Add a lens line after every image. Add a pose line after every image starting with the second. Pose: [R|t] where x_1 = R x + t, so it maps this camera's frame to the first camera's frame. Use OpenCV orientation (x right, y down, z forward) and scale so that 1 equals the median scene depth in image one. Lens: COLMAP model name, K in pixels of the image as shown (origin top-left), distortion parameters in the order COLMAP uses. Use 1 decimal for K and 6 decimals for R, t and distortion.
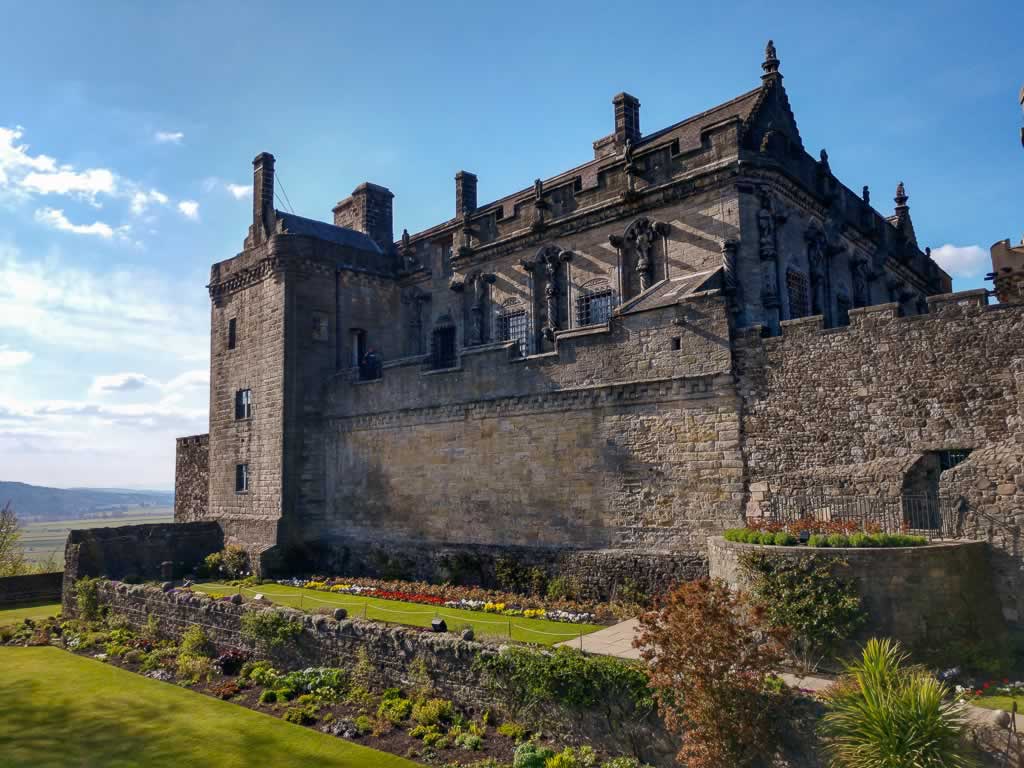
lens RADIAL K [[780.5, 0, 512.0], [0, 780.5, 384.0], [0, 0, 1]] dist [0.007947, 0.002724]
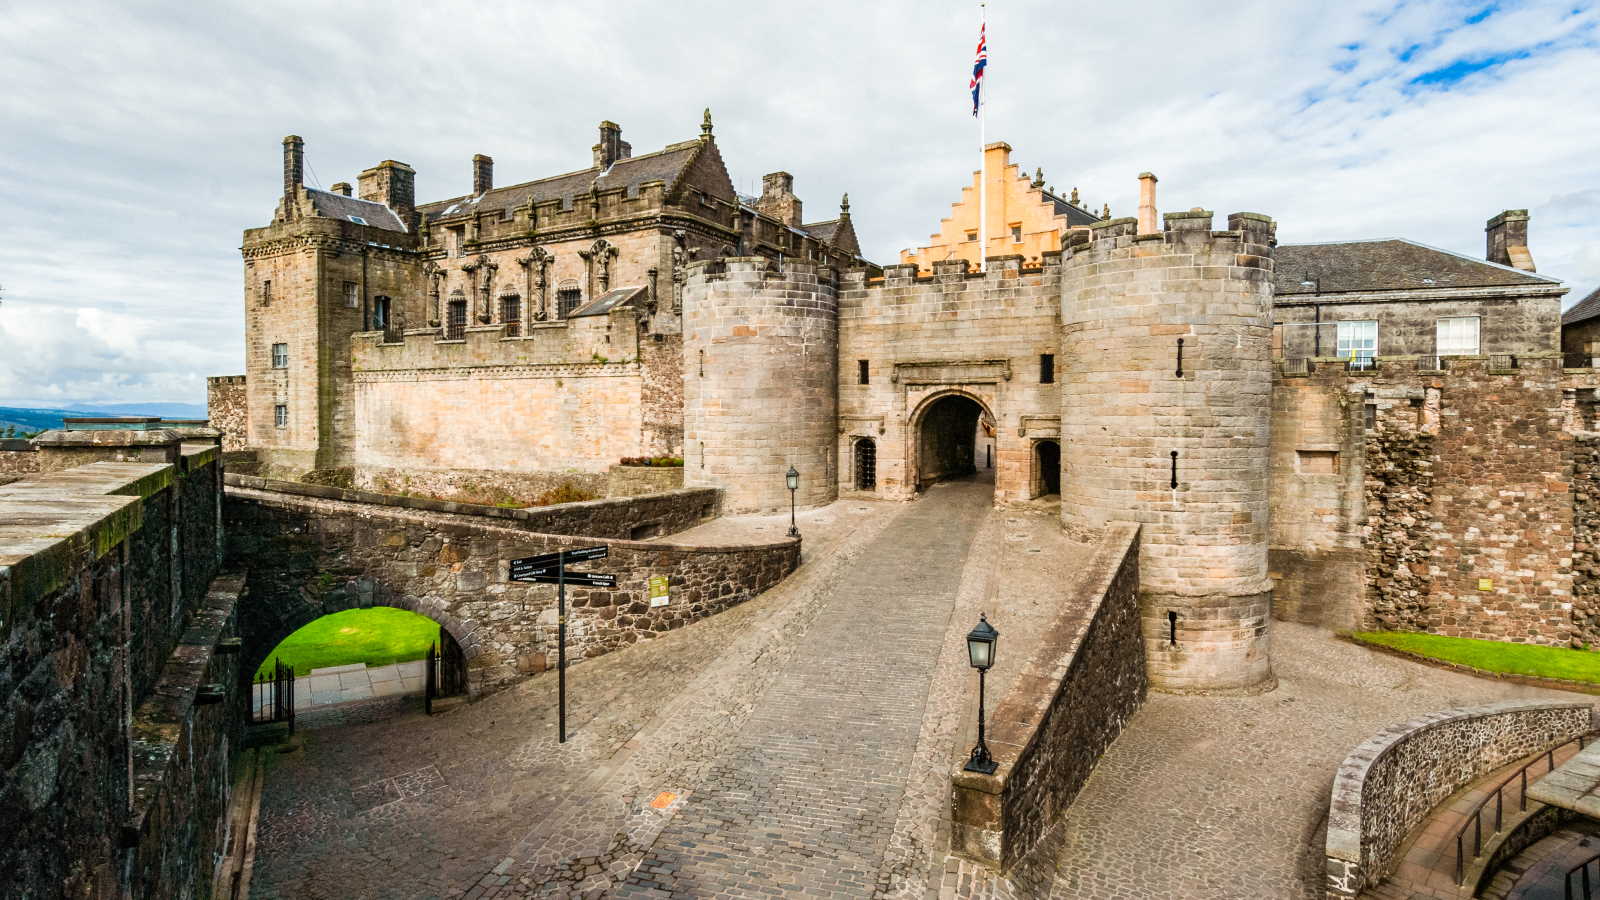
lens RADIAL K [[869.8, 0, 784.9], [0, 869.8, 427.0], [0, 0, 1]] dist [0.000428, -0.000386]
pose [[0.972181, 0.018918, 0.233467, 0.117794], [-0.050538, 0.990197, 0.130212, -0.092204], [-0.228715, -0.138389, 0.963607, -0.566210]]
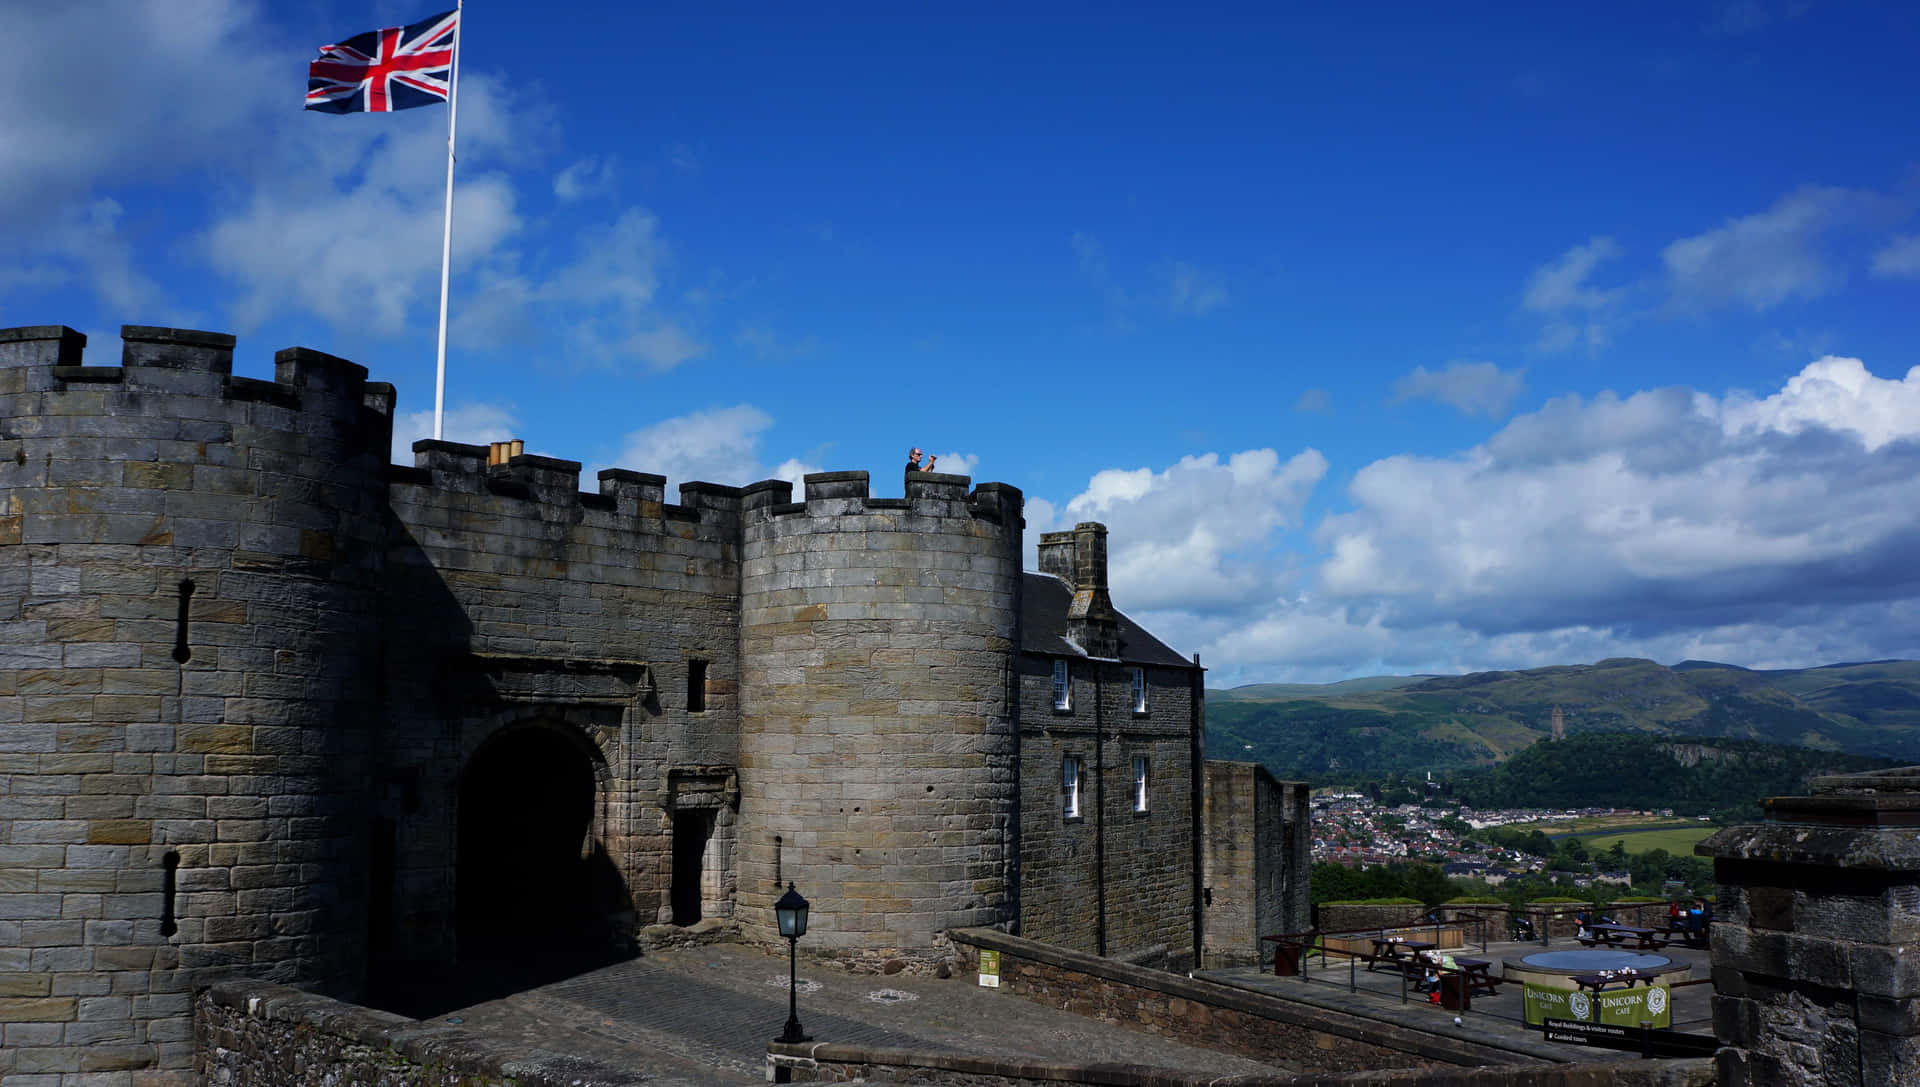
lens RADIAL K [[1463.3, 0, 956.1], [0, 1463.3, 503.7], [0, 0, 1]] dist [-0.275173, 0.165078]
pose [[-0.004859, 0.186544, 0.982435, -0.211341], [-0.109952, 0.976390, -0.185940, -0.022589], [-0.993925, -0.108925, 0.015767, 0.006343]]
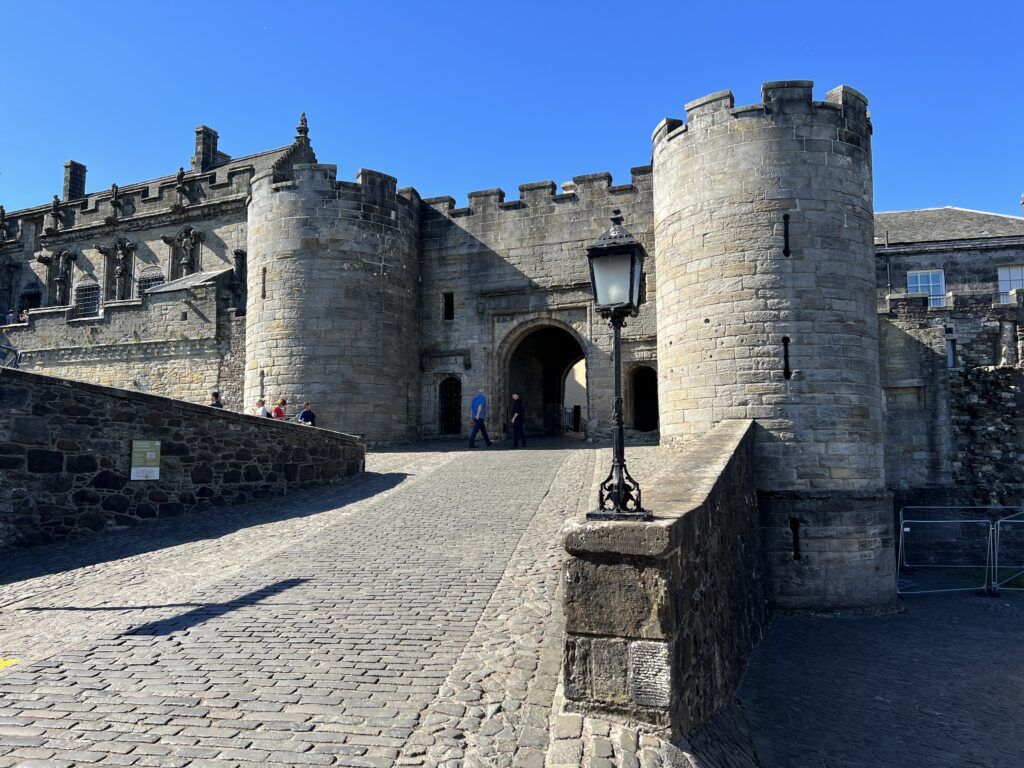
lens RADIAL K [[754.4, 0, 512.0], [0, 754.4, 391.8], [0, 0, 1]] dist [0.067052, -0.076233]
pose [[0.925944, 0.055126, 0.373616, 0.191794], [-0.059560, 0.998225, 0.000326, 0.039374], [-0.372935, -0.022554, 0.927583, -0.419115]]
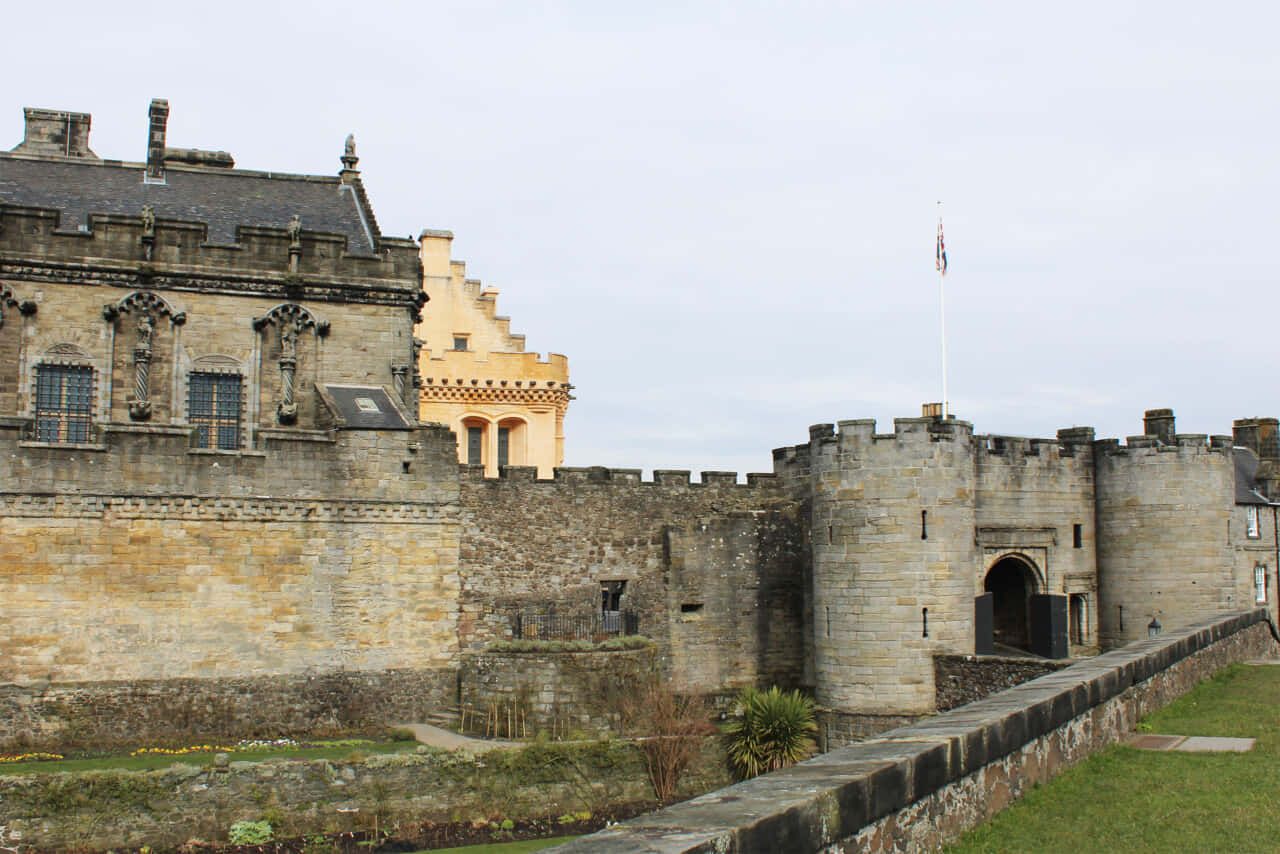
lens RADIAL K [[1347.7, 0, 631.9], [0, 1347.7, 427.0], [0, 0, 1]] dist [-0.187052, 0.215807]
pose [[0.358297, 0.117121, 0.926232, -0.995260], [-0.118395, 0.989790, -0.079359, -0.000135], [-0.926070, -0.081227, 0.368505, 0.066816]]
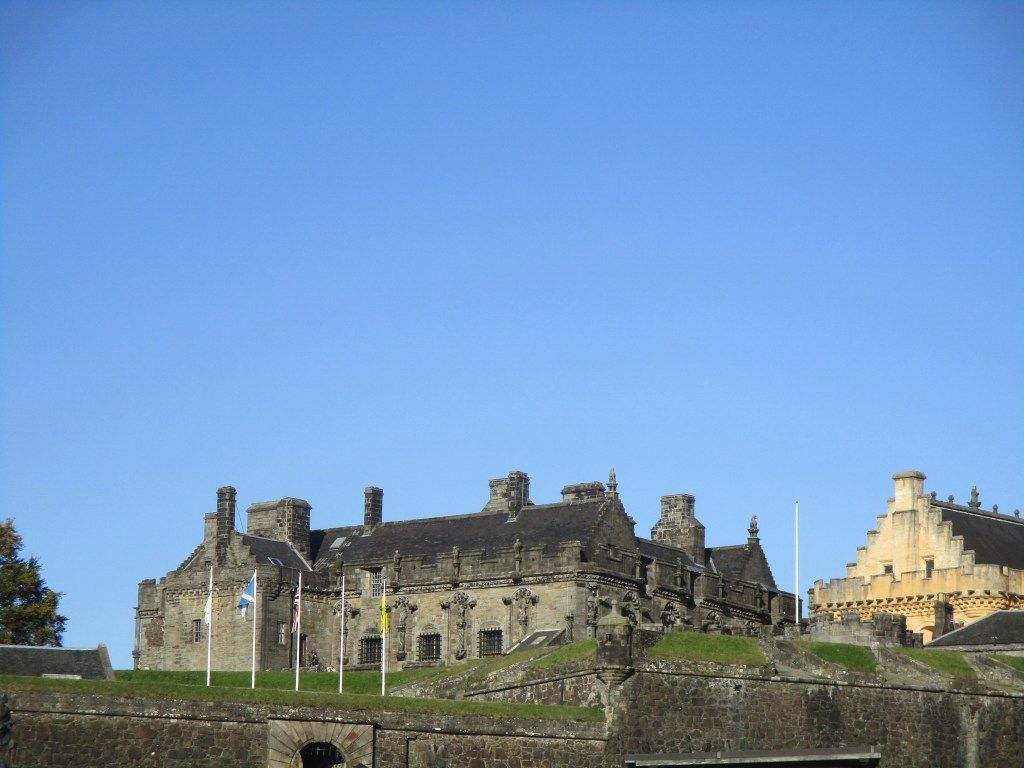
lens RADIAL K [[2984.5, 0, 588.8], [0, 2984.5, 384.1], [0, 0, 1]] dist [0.109220, 0.670196]
pose [[0.982262, 0.066067, 0.175488, -0.745036], [-0.052976, 0.995524, -0.078267, -0.143803], [-0.179874, 0.067582, 0.981365, -4.695763]]
